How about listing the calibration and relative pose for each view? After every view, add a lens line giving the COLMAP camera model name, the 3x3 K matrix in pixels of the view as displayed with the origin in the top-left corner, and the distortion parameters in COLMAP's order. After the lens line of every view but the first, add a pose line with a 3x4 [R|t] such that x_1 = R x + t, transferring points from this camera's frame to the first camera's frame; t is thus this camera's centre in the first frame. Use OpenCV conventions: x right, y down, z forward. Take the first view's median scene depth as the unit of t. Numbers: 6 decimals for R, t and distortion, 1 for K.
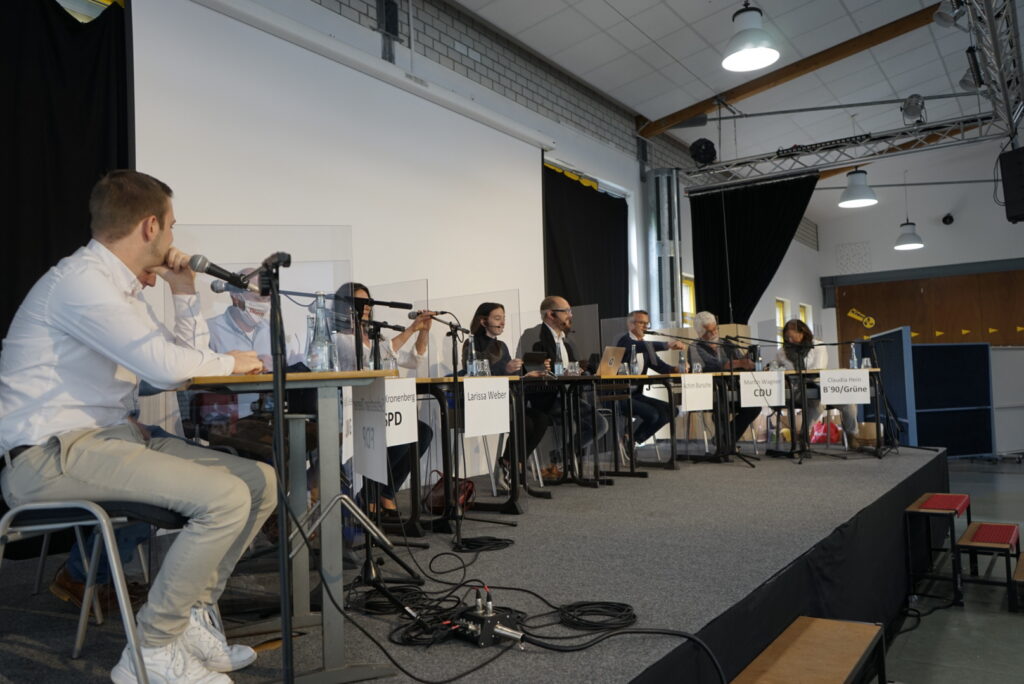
lens RADIAL K [[811.9, 0, 512.0], [0, 811.9, 342.0], [0, 0, 1]] dist [-0.007854, -0.002856]
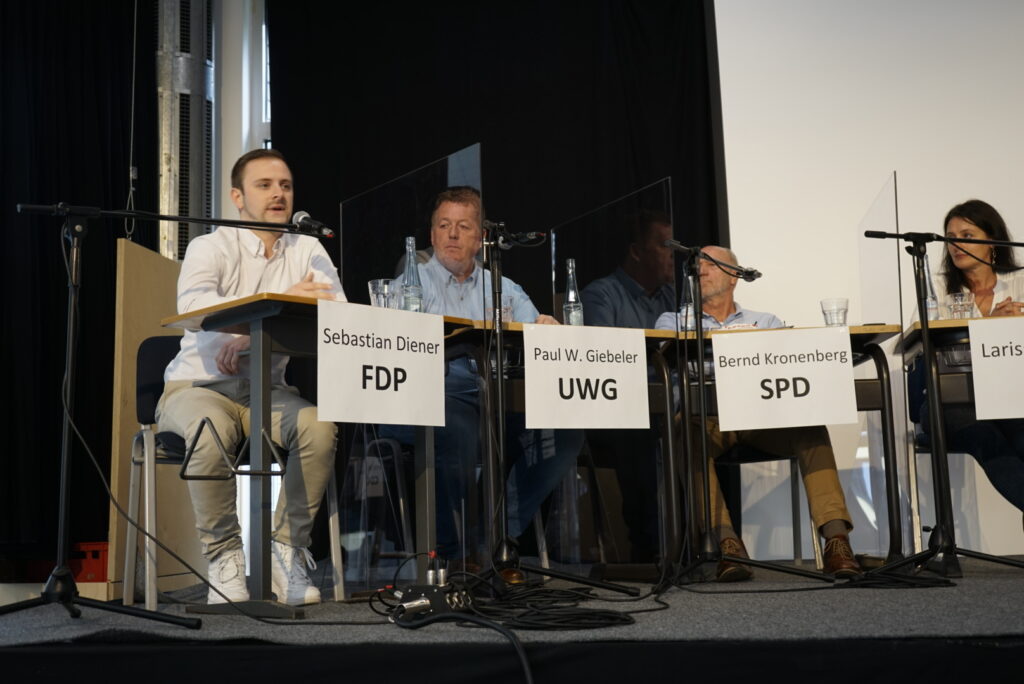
lens RADIAL K [[1231.3, 0, 512.0], [0, 1231.3, 342.0], [0, 0, 1]] dist [0.010005, 0.037648]
pose [[0.395845, -0.106500, -0.912121, 0.341211], [0.068472, 0.993910, -0.086335, 0.062509], [0.915761, -0.028280, 0.400726, 0.179993]]
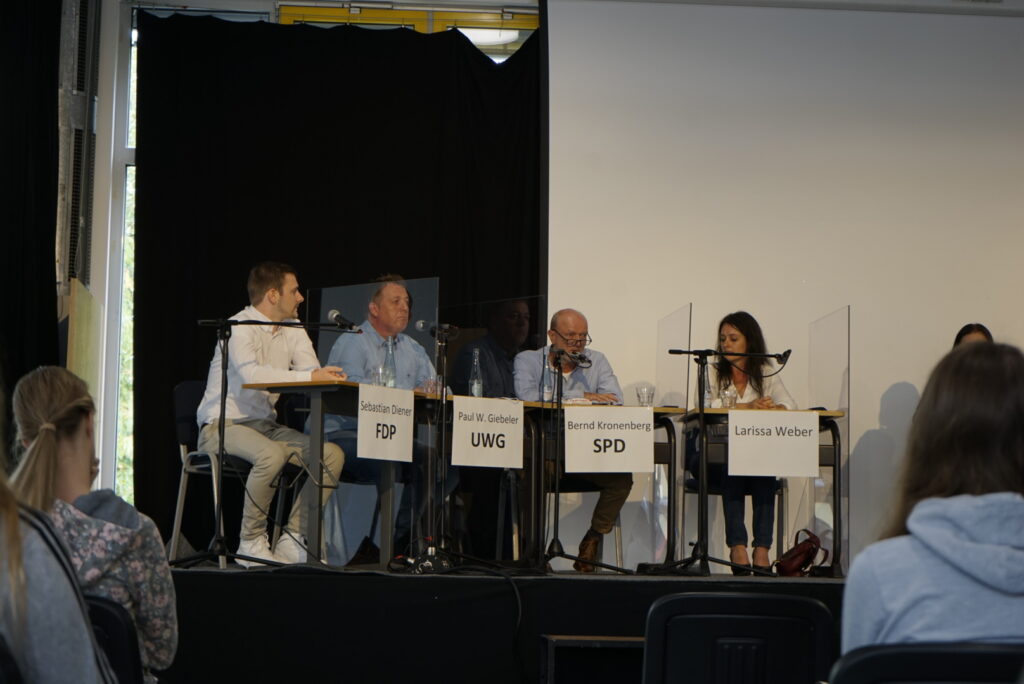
lens RADIAL K [[2095.3, 0, 512.0], [0, 2095.3, 342.0], [0, 0, 1]] dist [-0.017865, 0.143632]
pose [[0.614324, -0.034401, -0.788304, 0.884854], [0.004557, 0.999187, -0.040052, 0.033426], [0.789041, 0.021012, 0.613982, -0.338064]]
